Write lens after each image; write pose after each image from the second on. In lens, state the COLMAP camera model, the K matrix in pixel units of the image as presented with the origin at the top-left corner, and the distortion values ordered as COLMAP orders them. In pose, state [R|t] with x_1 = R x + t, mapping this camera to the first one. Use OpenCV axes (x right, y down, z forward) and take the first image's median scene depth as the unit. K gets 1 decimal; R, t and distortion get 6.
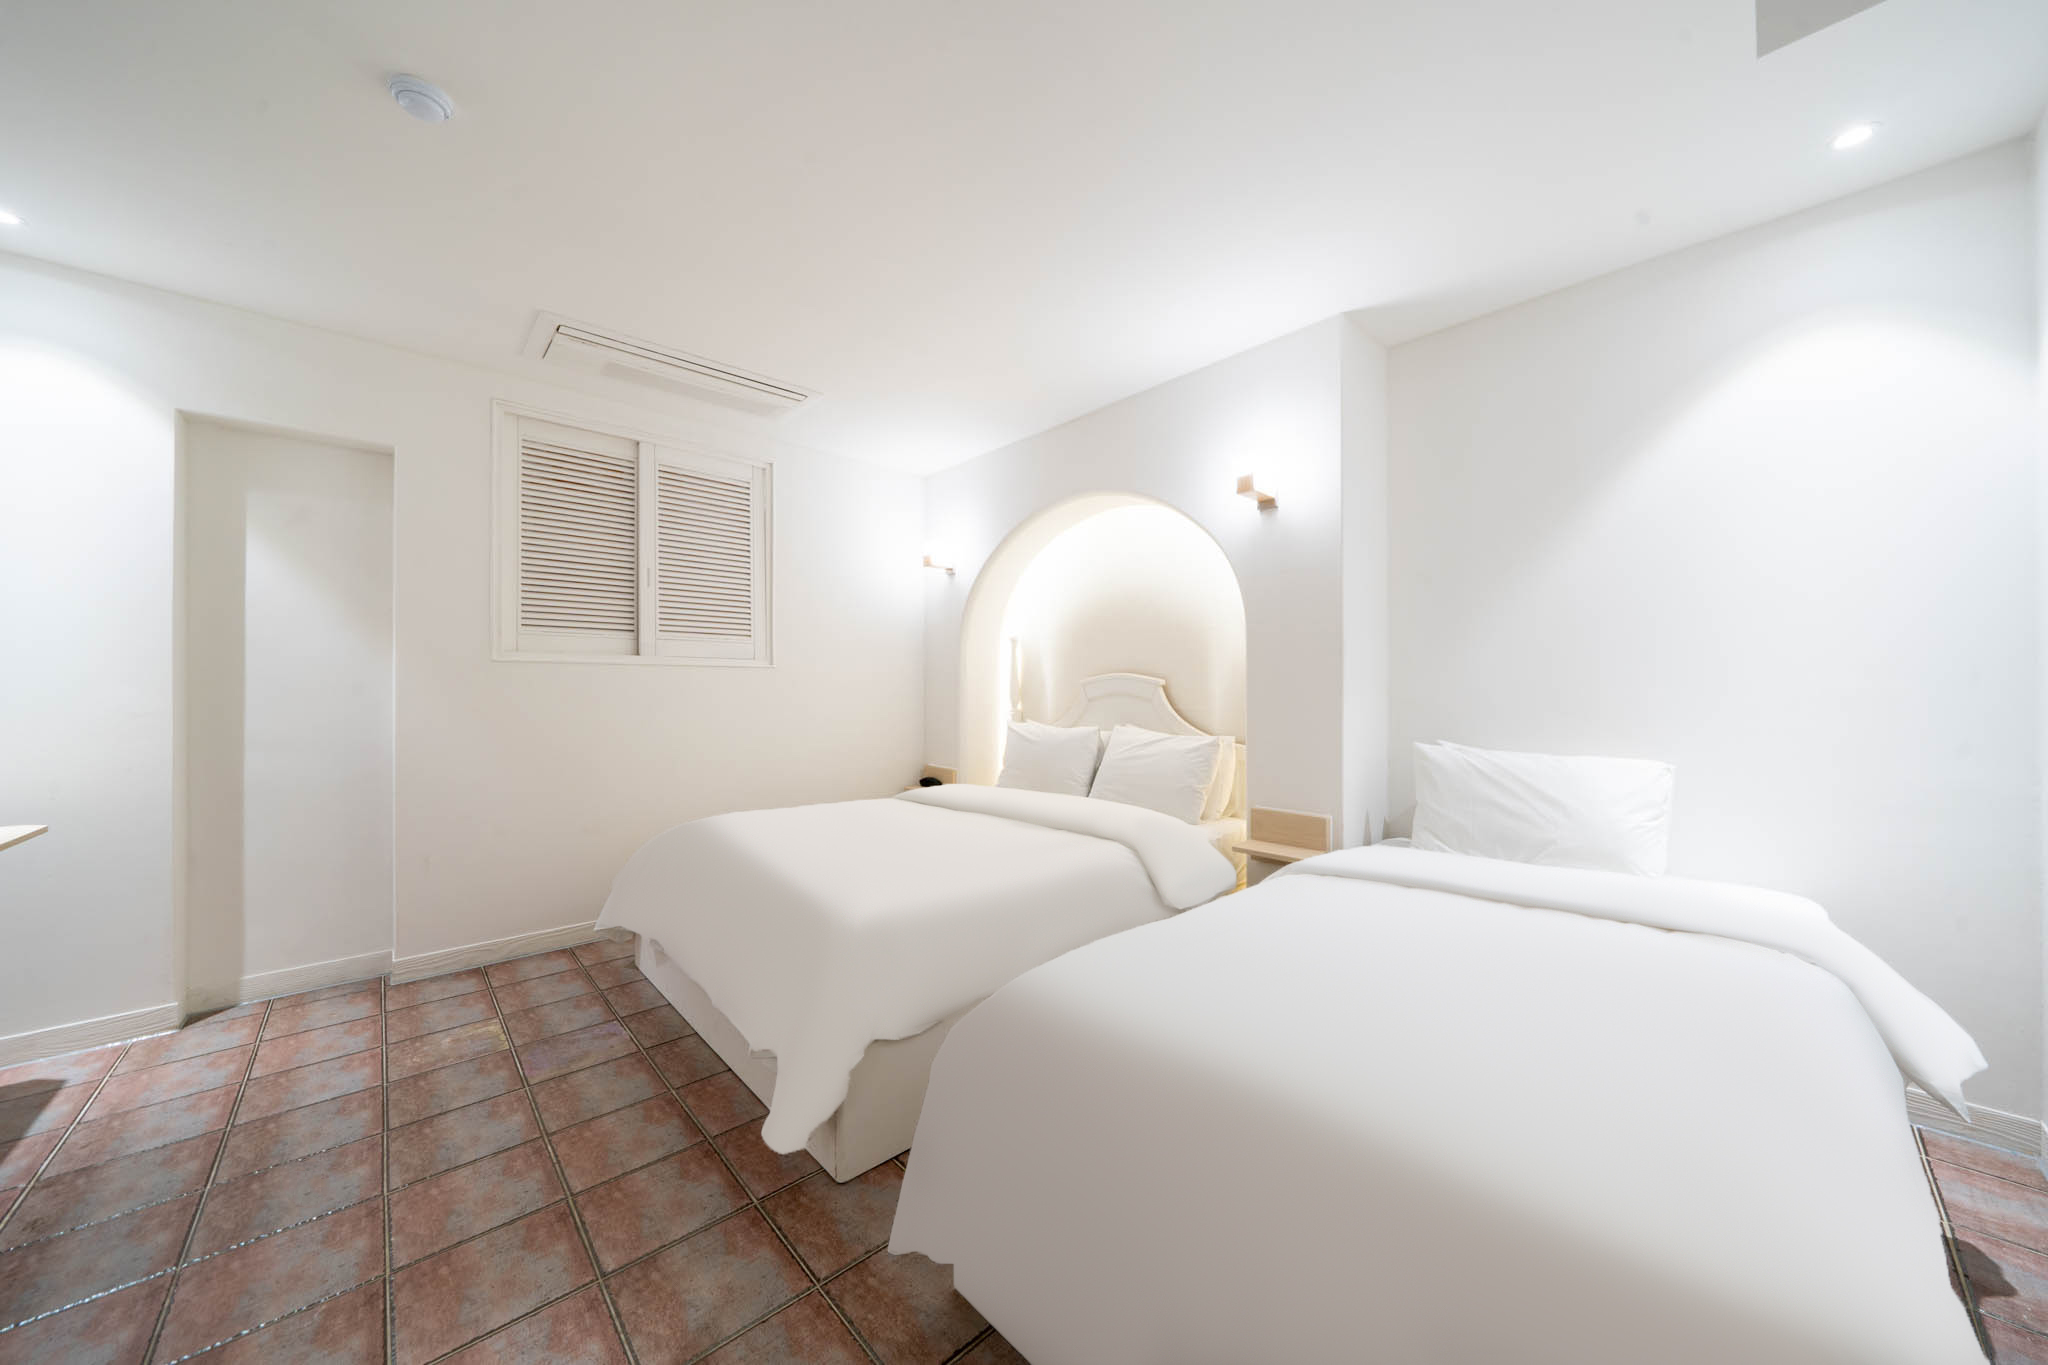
lens RADIAL K [[701.0, 0, 1037.9], [0, 701.0, 686.0], [0, 0, 1]] dist [-0.005389, 0.000240]
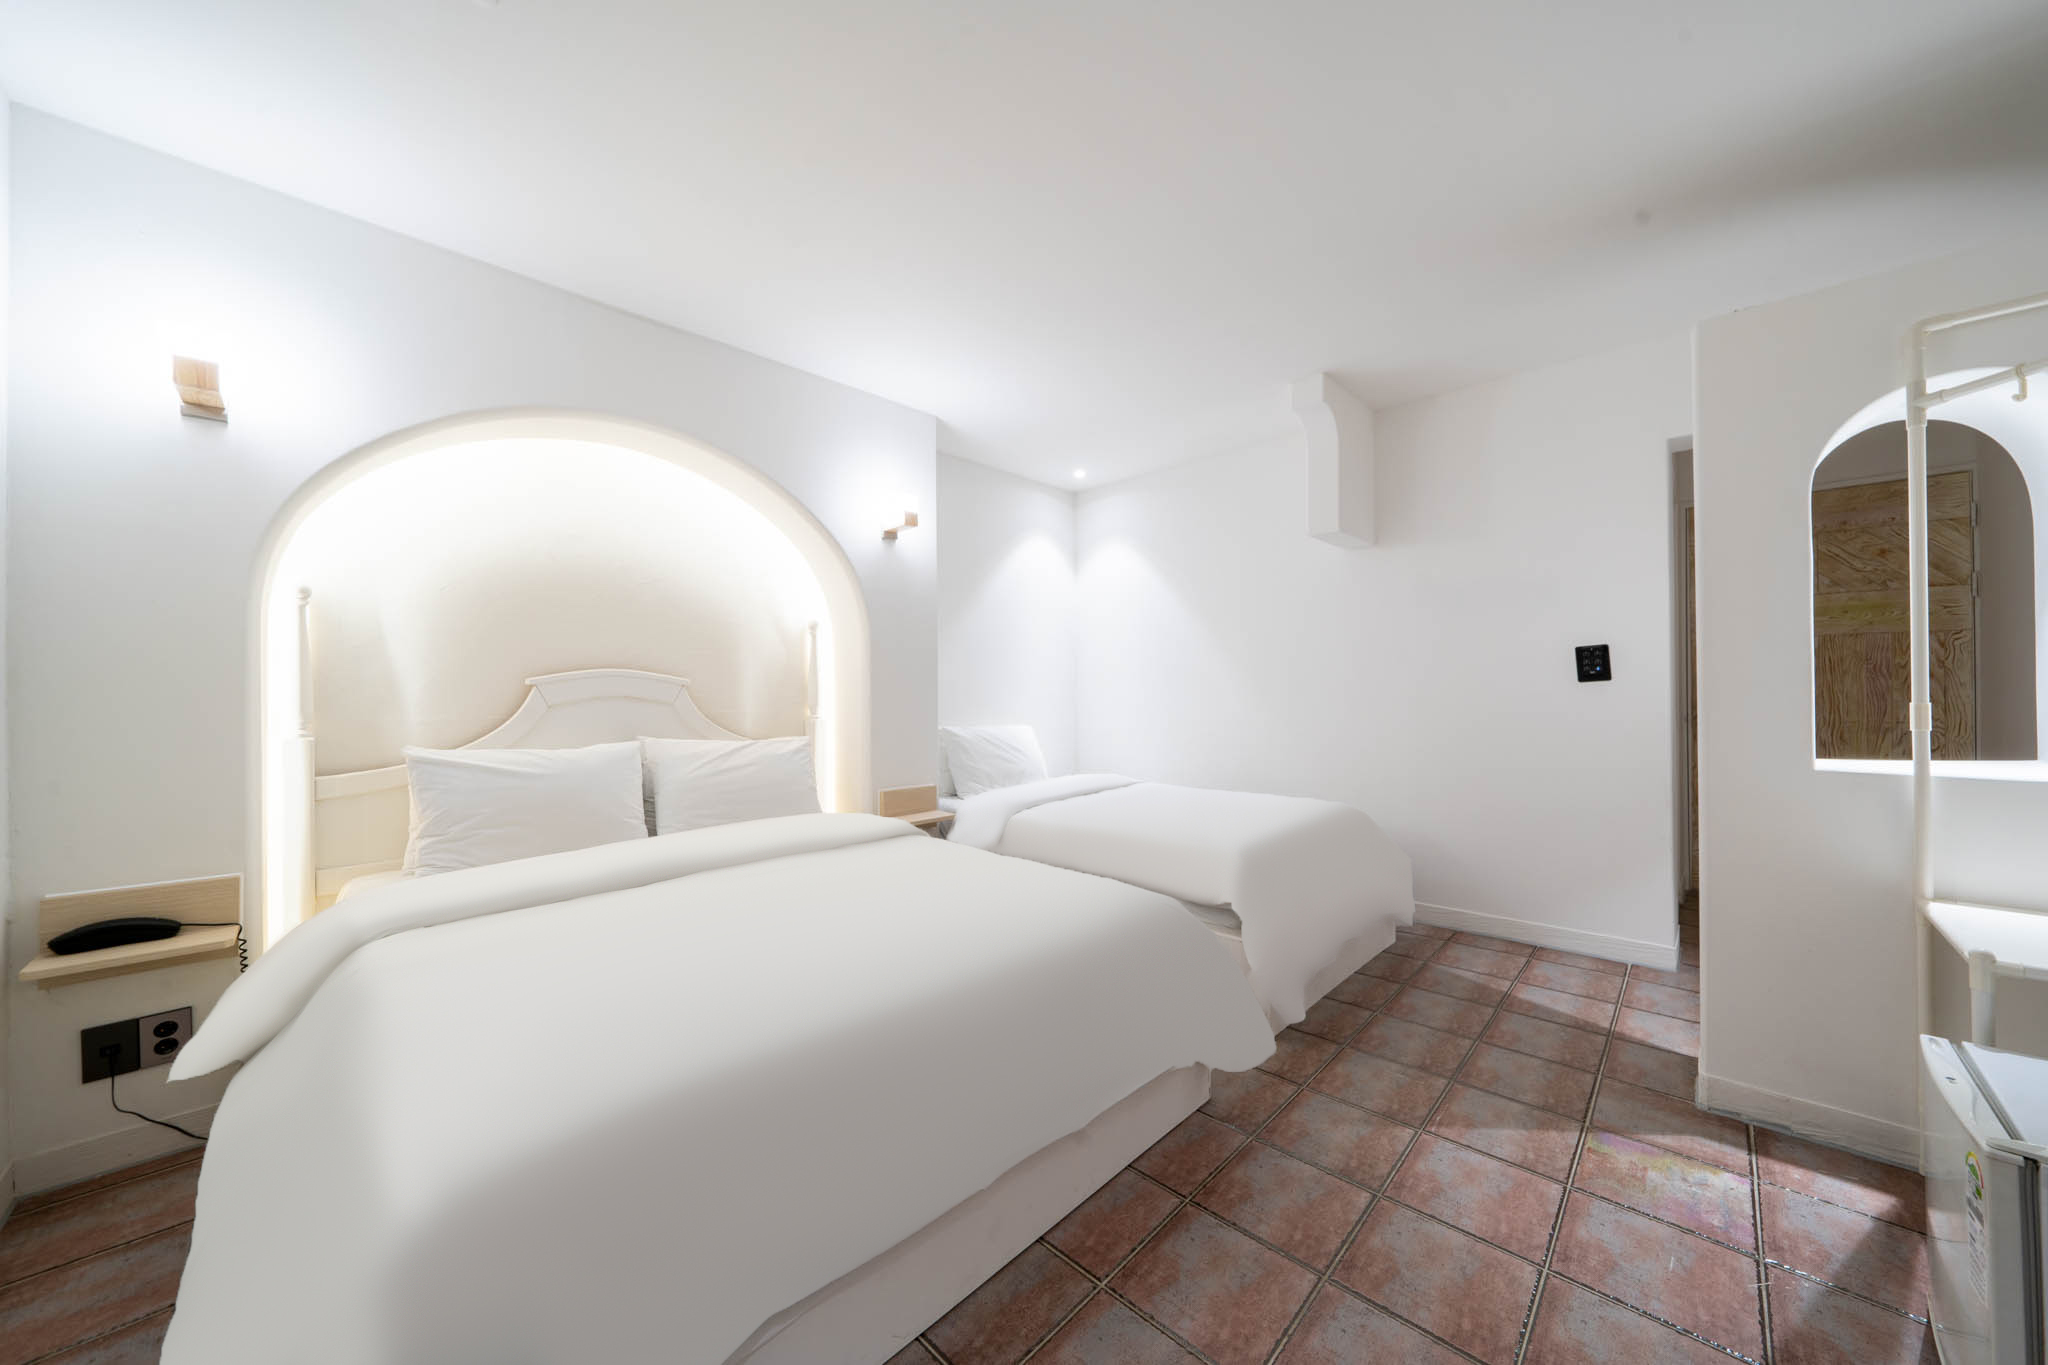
lens RADIAL K [[701.0, 0, 1037.9], [0, 701.0, 686.0], [0, 0, 1]] dist [-0.005389, 0.000240]
pose [[-0.047292, 0.012752, 0.998800, -1.638410], [0.003133, 0.999915, -0.012618, 0.027661], [-0.998876, 0.002532, -0.047328, 1.504191]]
